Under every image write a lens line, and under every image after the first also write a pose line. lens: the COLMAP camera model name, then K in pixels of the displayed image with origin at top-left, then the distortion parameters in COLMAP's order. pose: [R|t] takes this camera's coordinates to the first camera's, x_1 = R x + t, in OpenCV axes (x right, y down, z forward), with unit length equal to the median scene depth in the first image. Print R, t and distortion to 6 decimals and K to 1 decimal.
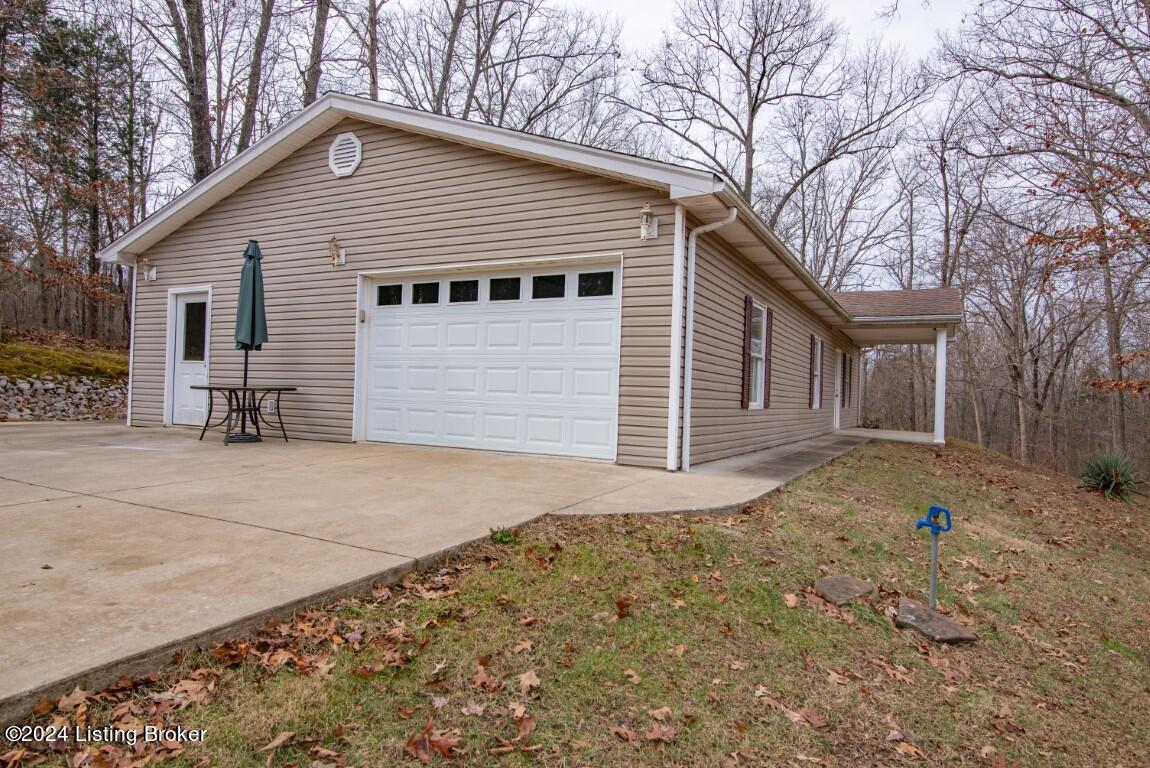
lens RADIAL K [[695.9, 0, 573.5], [0, 695.9, 378.5], [0, 0, 1]] dist [0.000664, 0.000603]
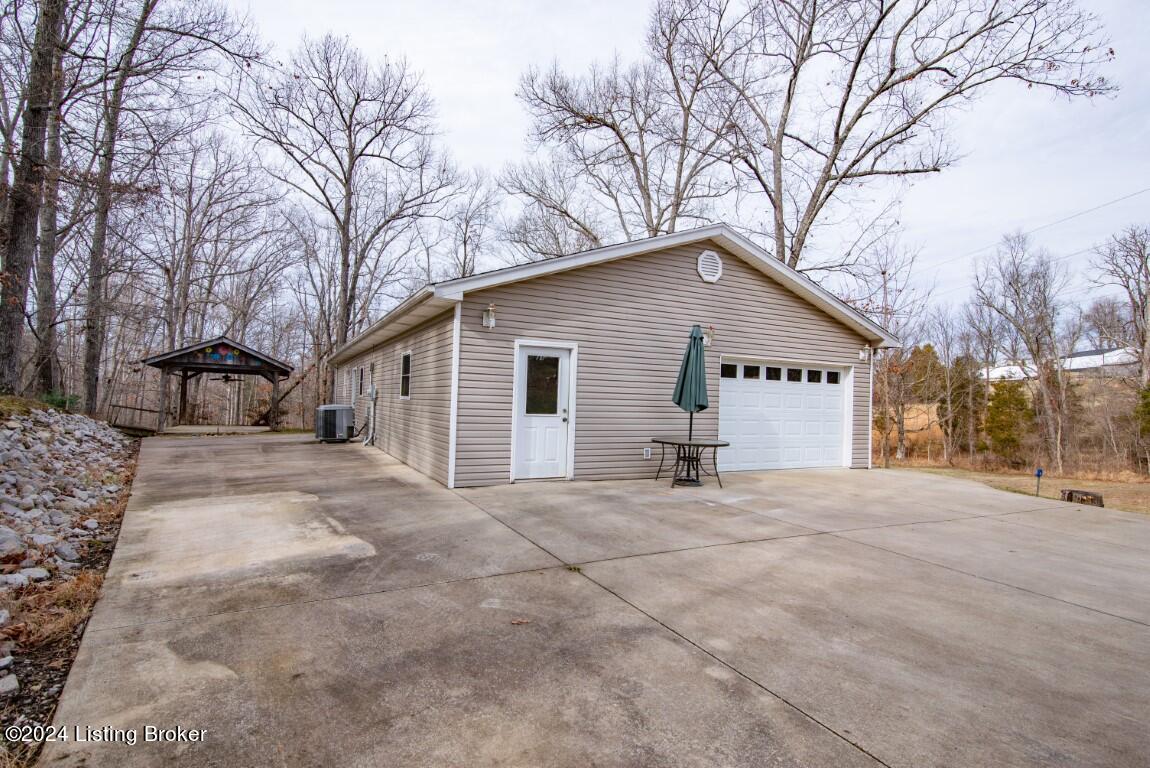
lens RADIAL K [[596.0, 0, 574.3], [0, 596.0, 392.2], [0, 0, 1]] dist [-0.000330, -0.000001]
pose [[0.551857, 0.002932, 0.833934, -1.477099], [-0.023966, 0.999637, 0.012346, -0.082320], [-0.833595, -0.026799, 0.551726, 0.574519]]
